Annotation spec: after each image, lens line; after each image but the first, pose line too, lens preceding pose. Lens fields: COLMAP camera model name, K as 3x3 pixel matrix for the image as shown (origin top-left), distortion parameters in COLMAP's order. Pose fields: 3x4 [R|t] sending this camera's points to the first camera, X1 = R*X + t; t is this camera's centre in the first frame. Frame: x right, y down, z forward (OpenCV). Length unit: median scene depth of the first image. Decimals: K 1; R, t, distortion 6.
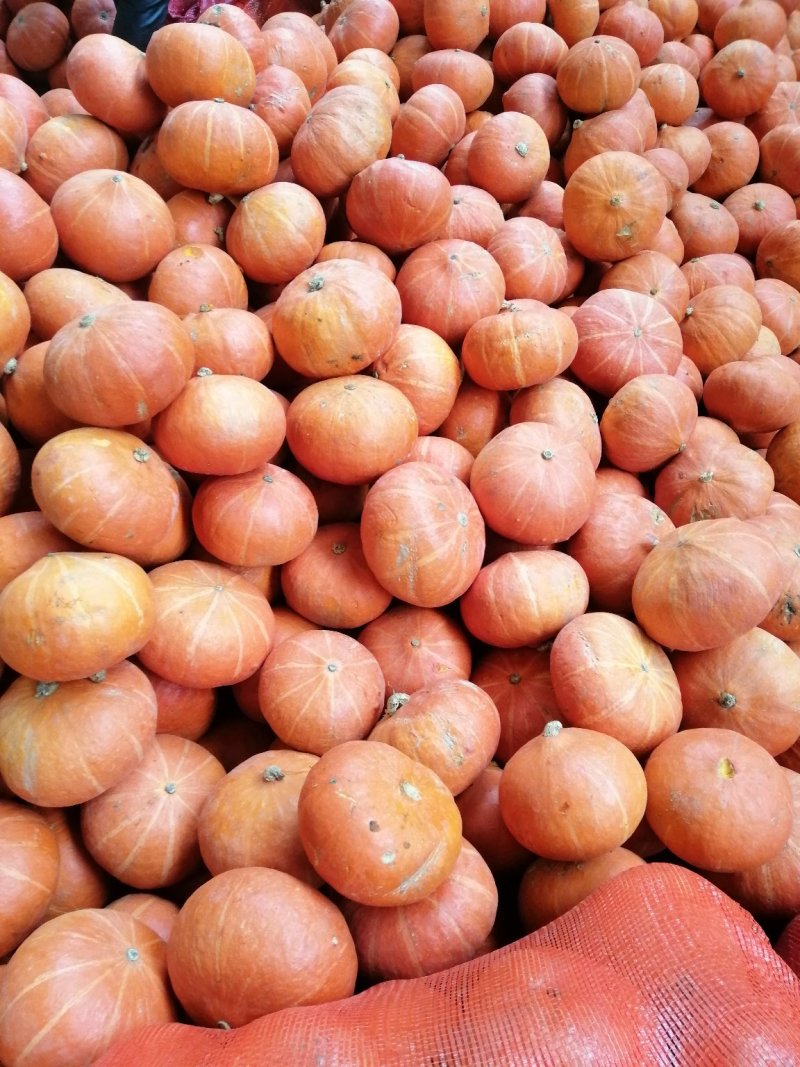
lens RADIAL K [[697.5, 0, 397.4], [0, 697.5, 554.5], [0, 0, 1]] dist [0.046104, -0.075539]
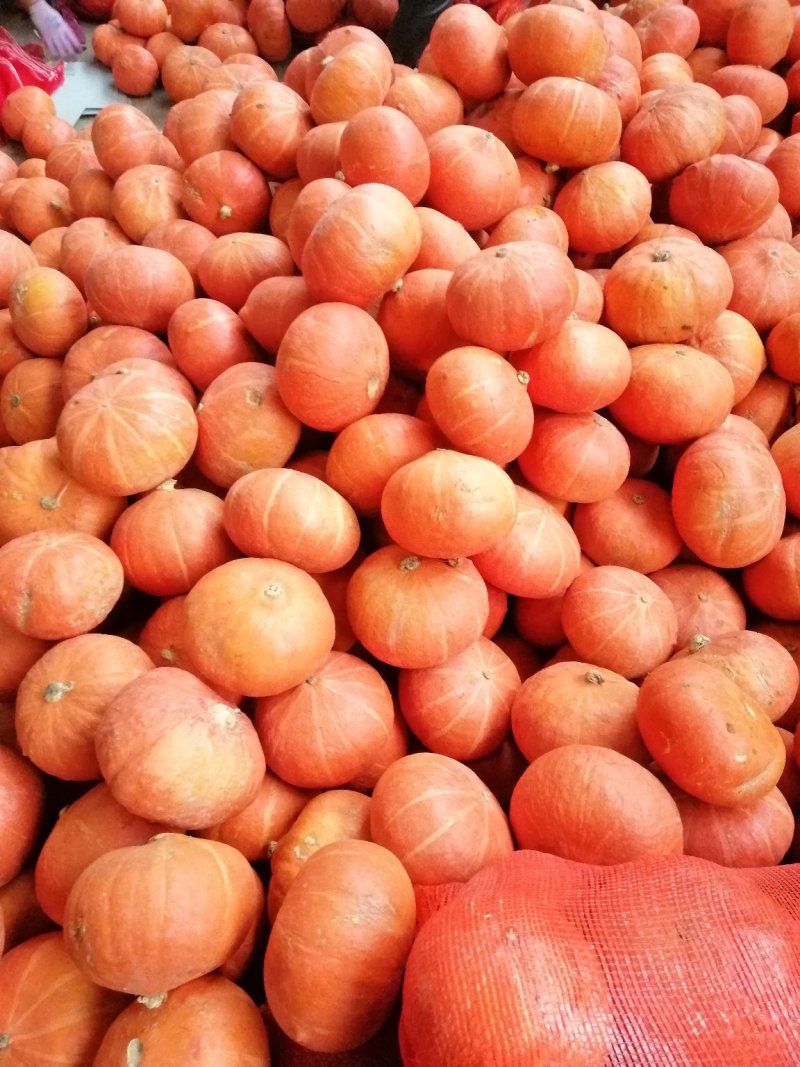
lens RADIAL K [[697.5, 0, 397.4], [0, 697.5, 554.5], [0, 0, 1]] dist [0.046104, -0.075539]
pose [[0.978677, 0.185282, -0.088670, -0.372565], [-0.185468, 0.982631, 0.006207, 0.152118], [0.088280, 0.010371, 0.996042, -0.123145]]
